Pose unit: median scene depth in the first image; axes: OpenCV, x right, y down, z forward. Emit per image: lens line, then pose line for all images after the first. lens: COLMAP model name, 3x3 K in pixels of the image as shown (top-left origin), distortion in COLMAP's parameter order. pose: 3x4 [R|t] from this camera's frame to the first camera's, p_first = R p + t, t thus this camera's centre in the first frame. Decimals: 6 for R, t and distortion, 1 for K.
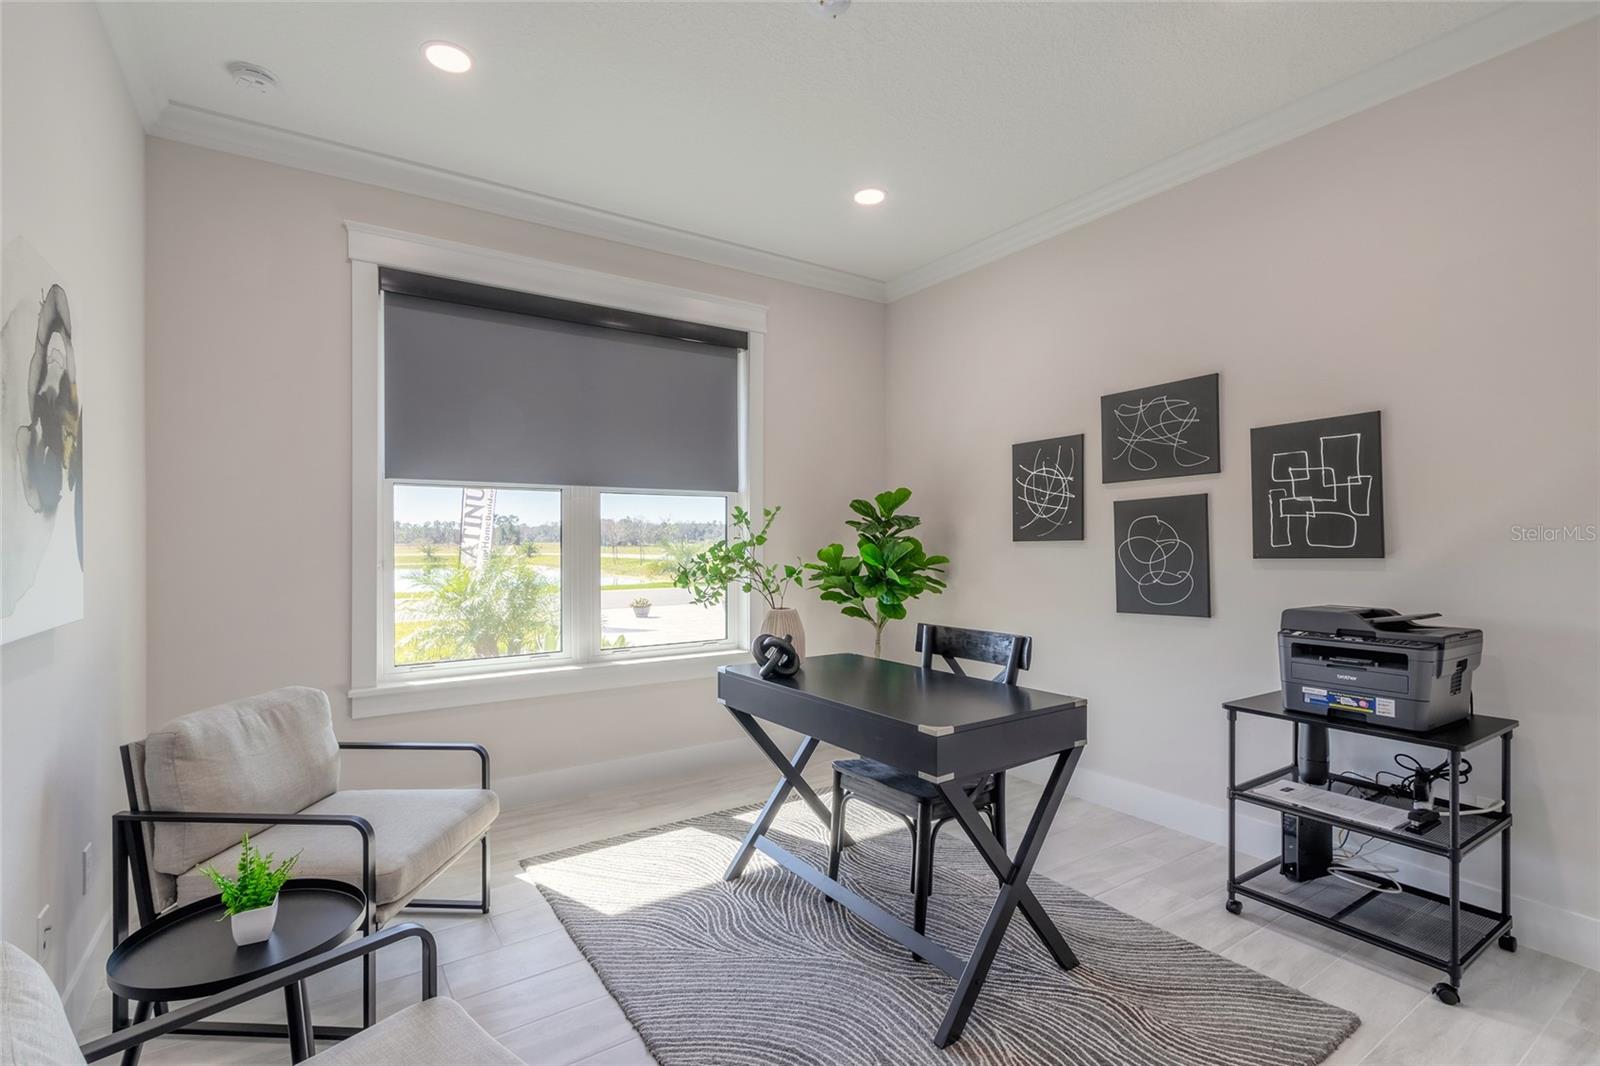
lens RADIAL K [[739.9, 0, 776.3], [0, 739.9, 539.8], [0, 0, 1]] dist [0.005084, -0.001149]
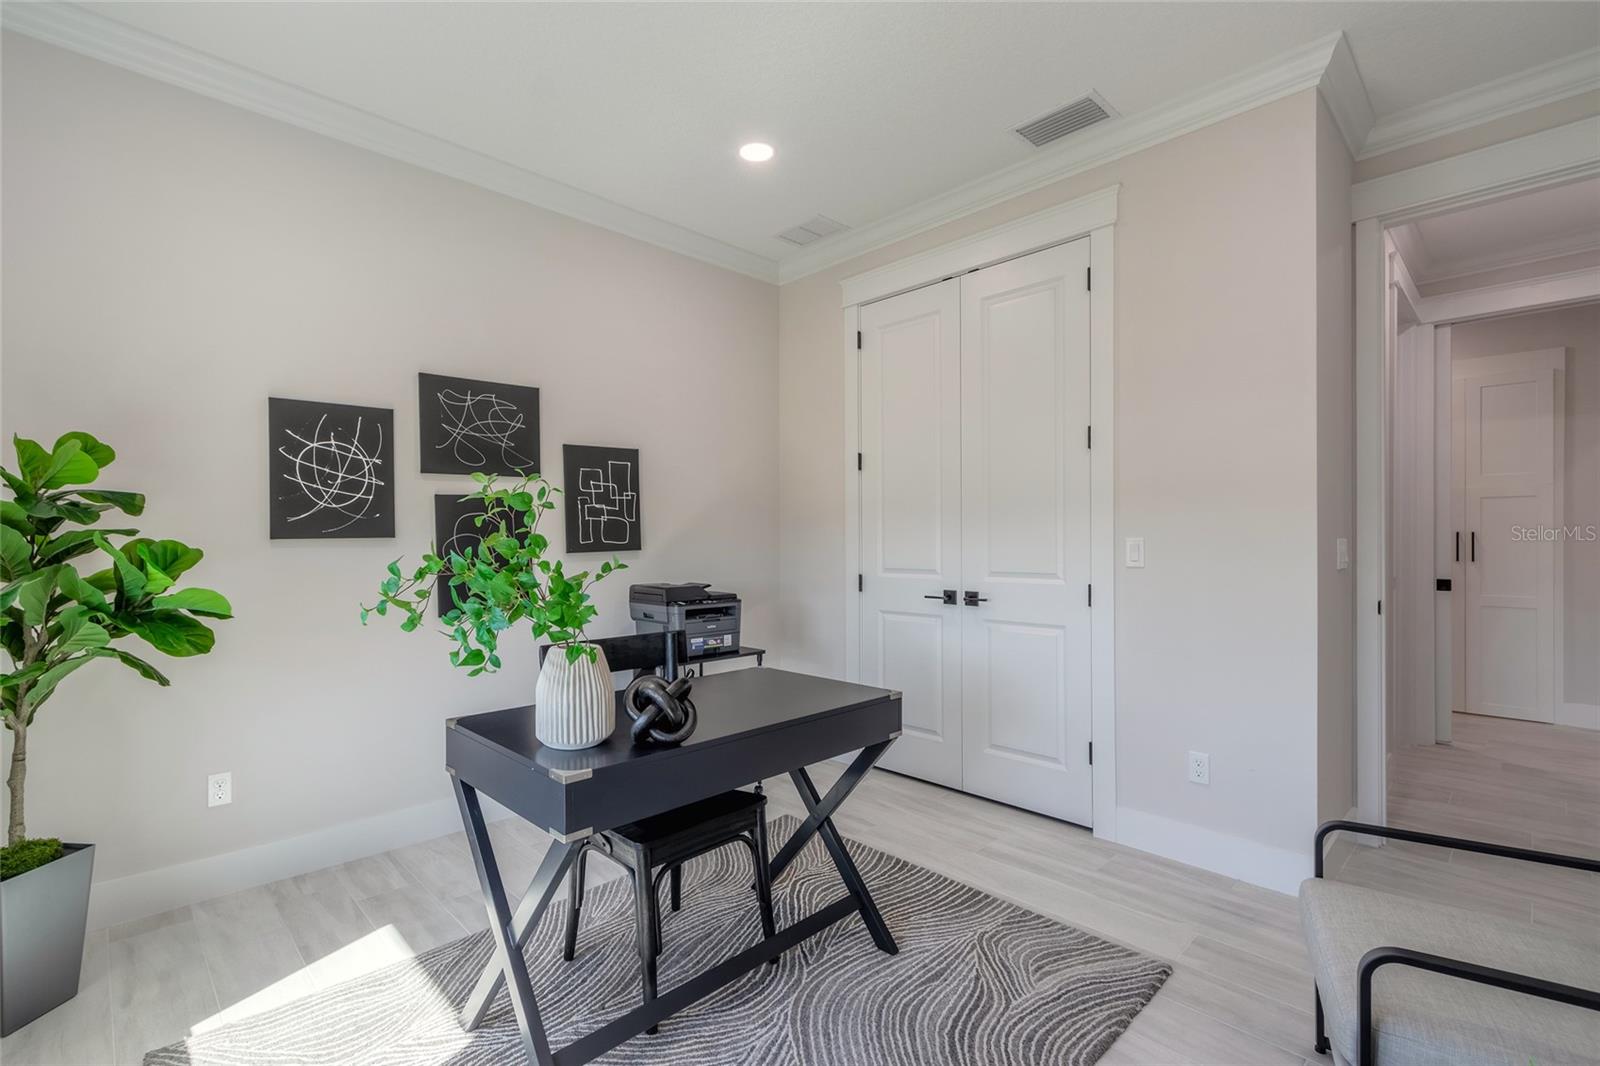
lens RADIAL K [[739.9, 0, 776.3], [0, 739.9, 539.8], [0, 0, 1]] dist [0.005084, -0.001149]
pose [[-0.195430, 0.001257, 0.980717, -0.523903], [0.000262, 0.999999, -0.001230, 0.004617], [-0.980718, 0.000016, -0.195430, 0.797607]]
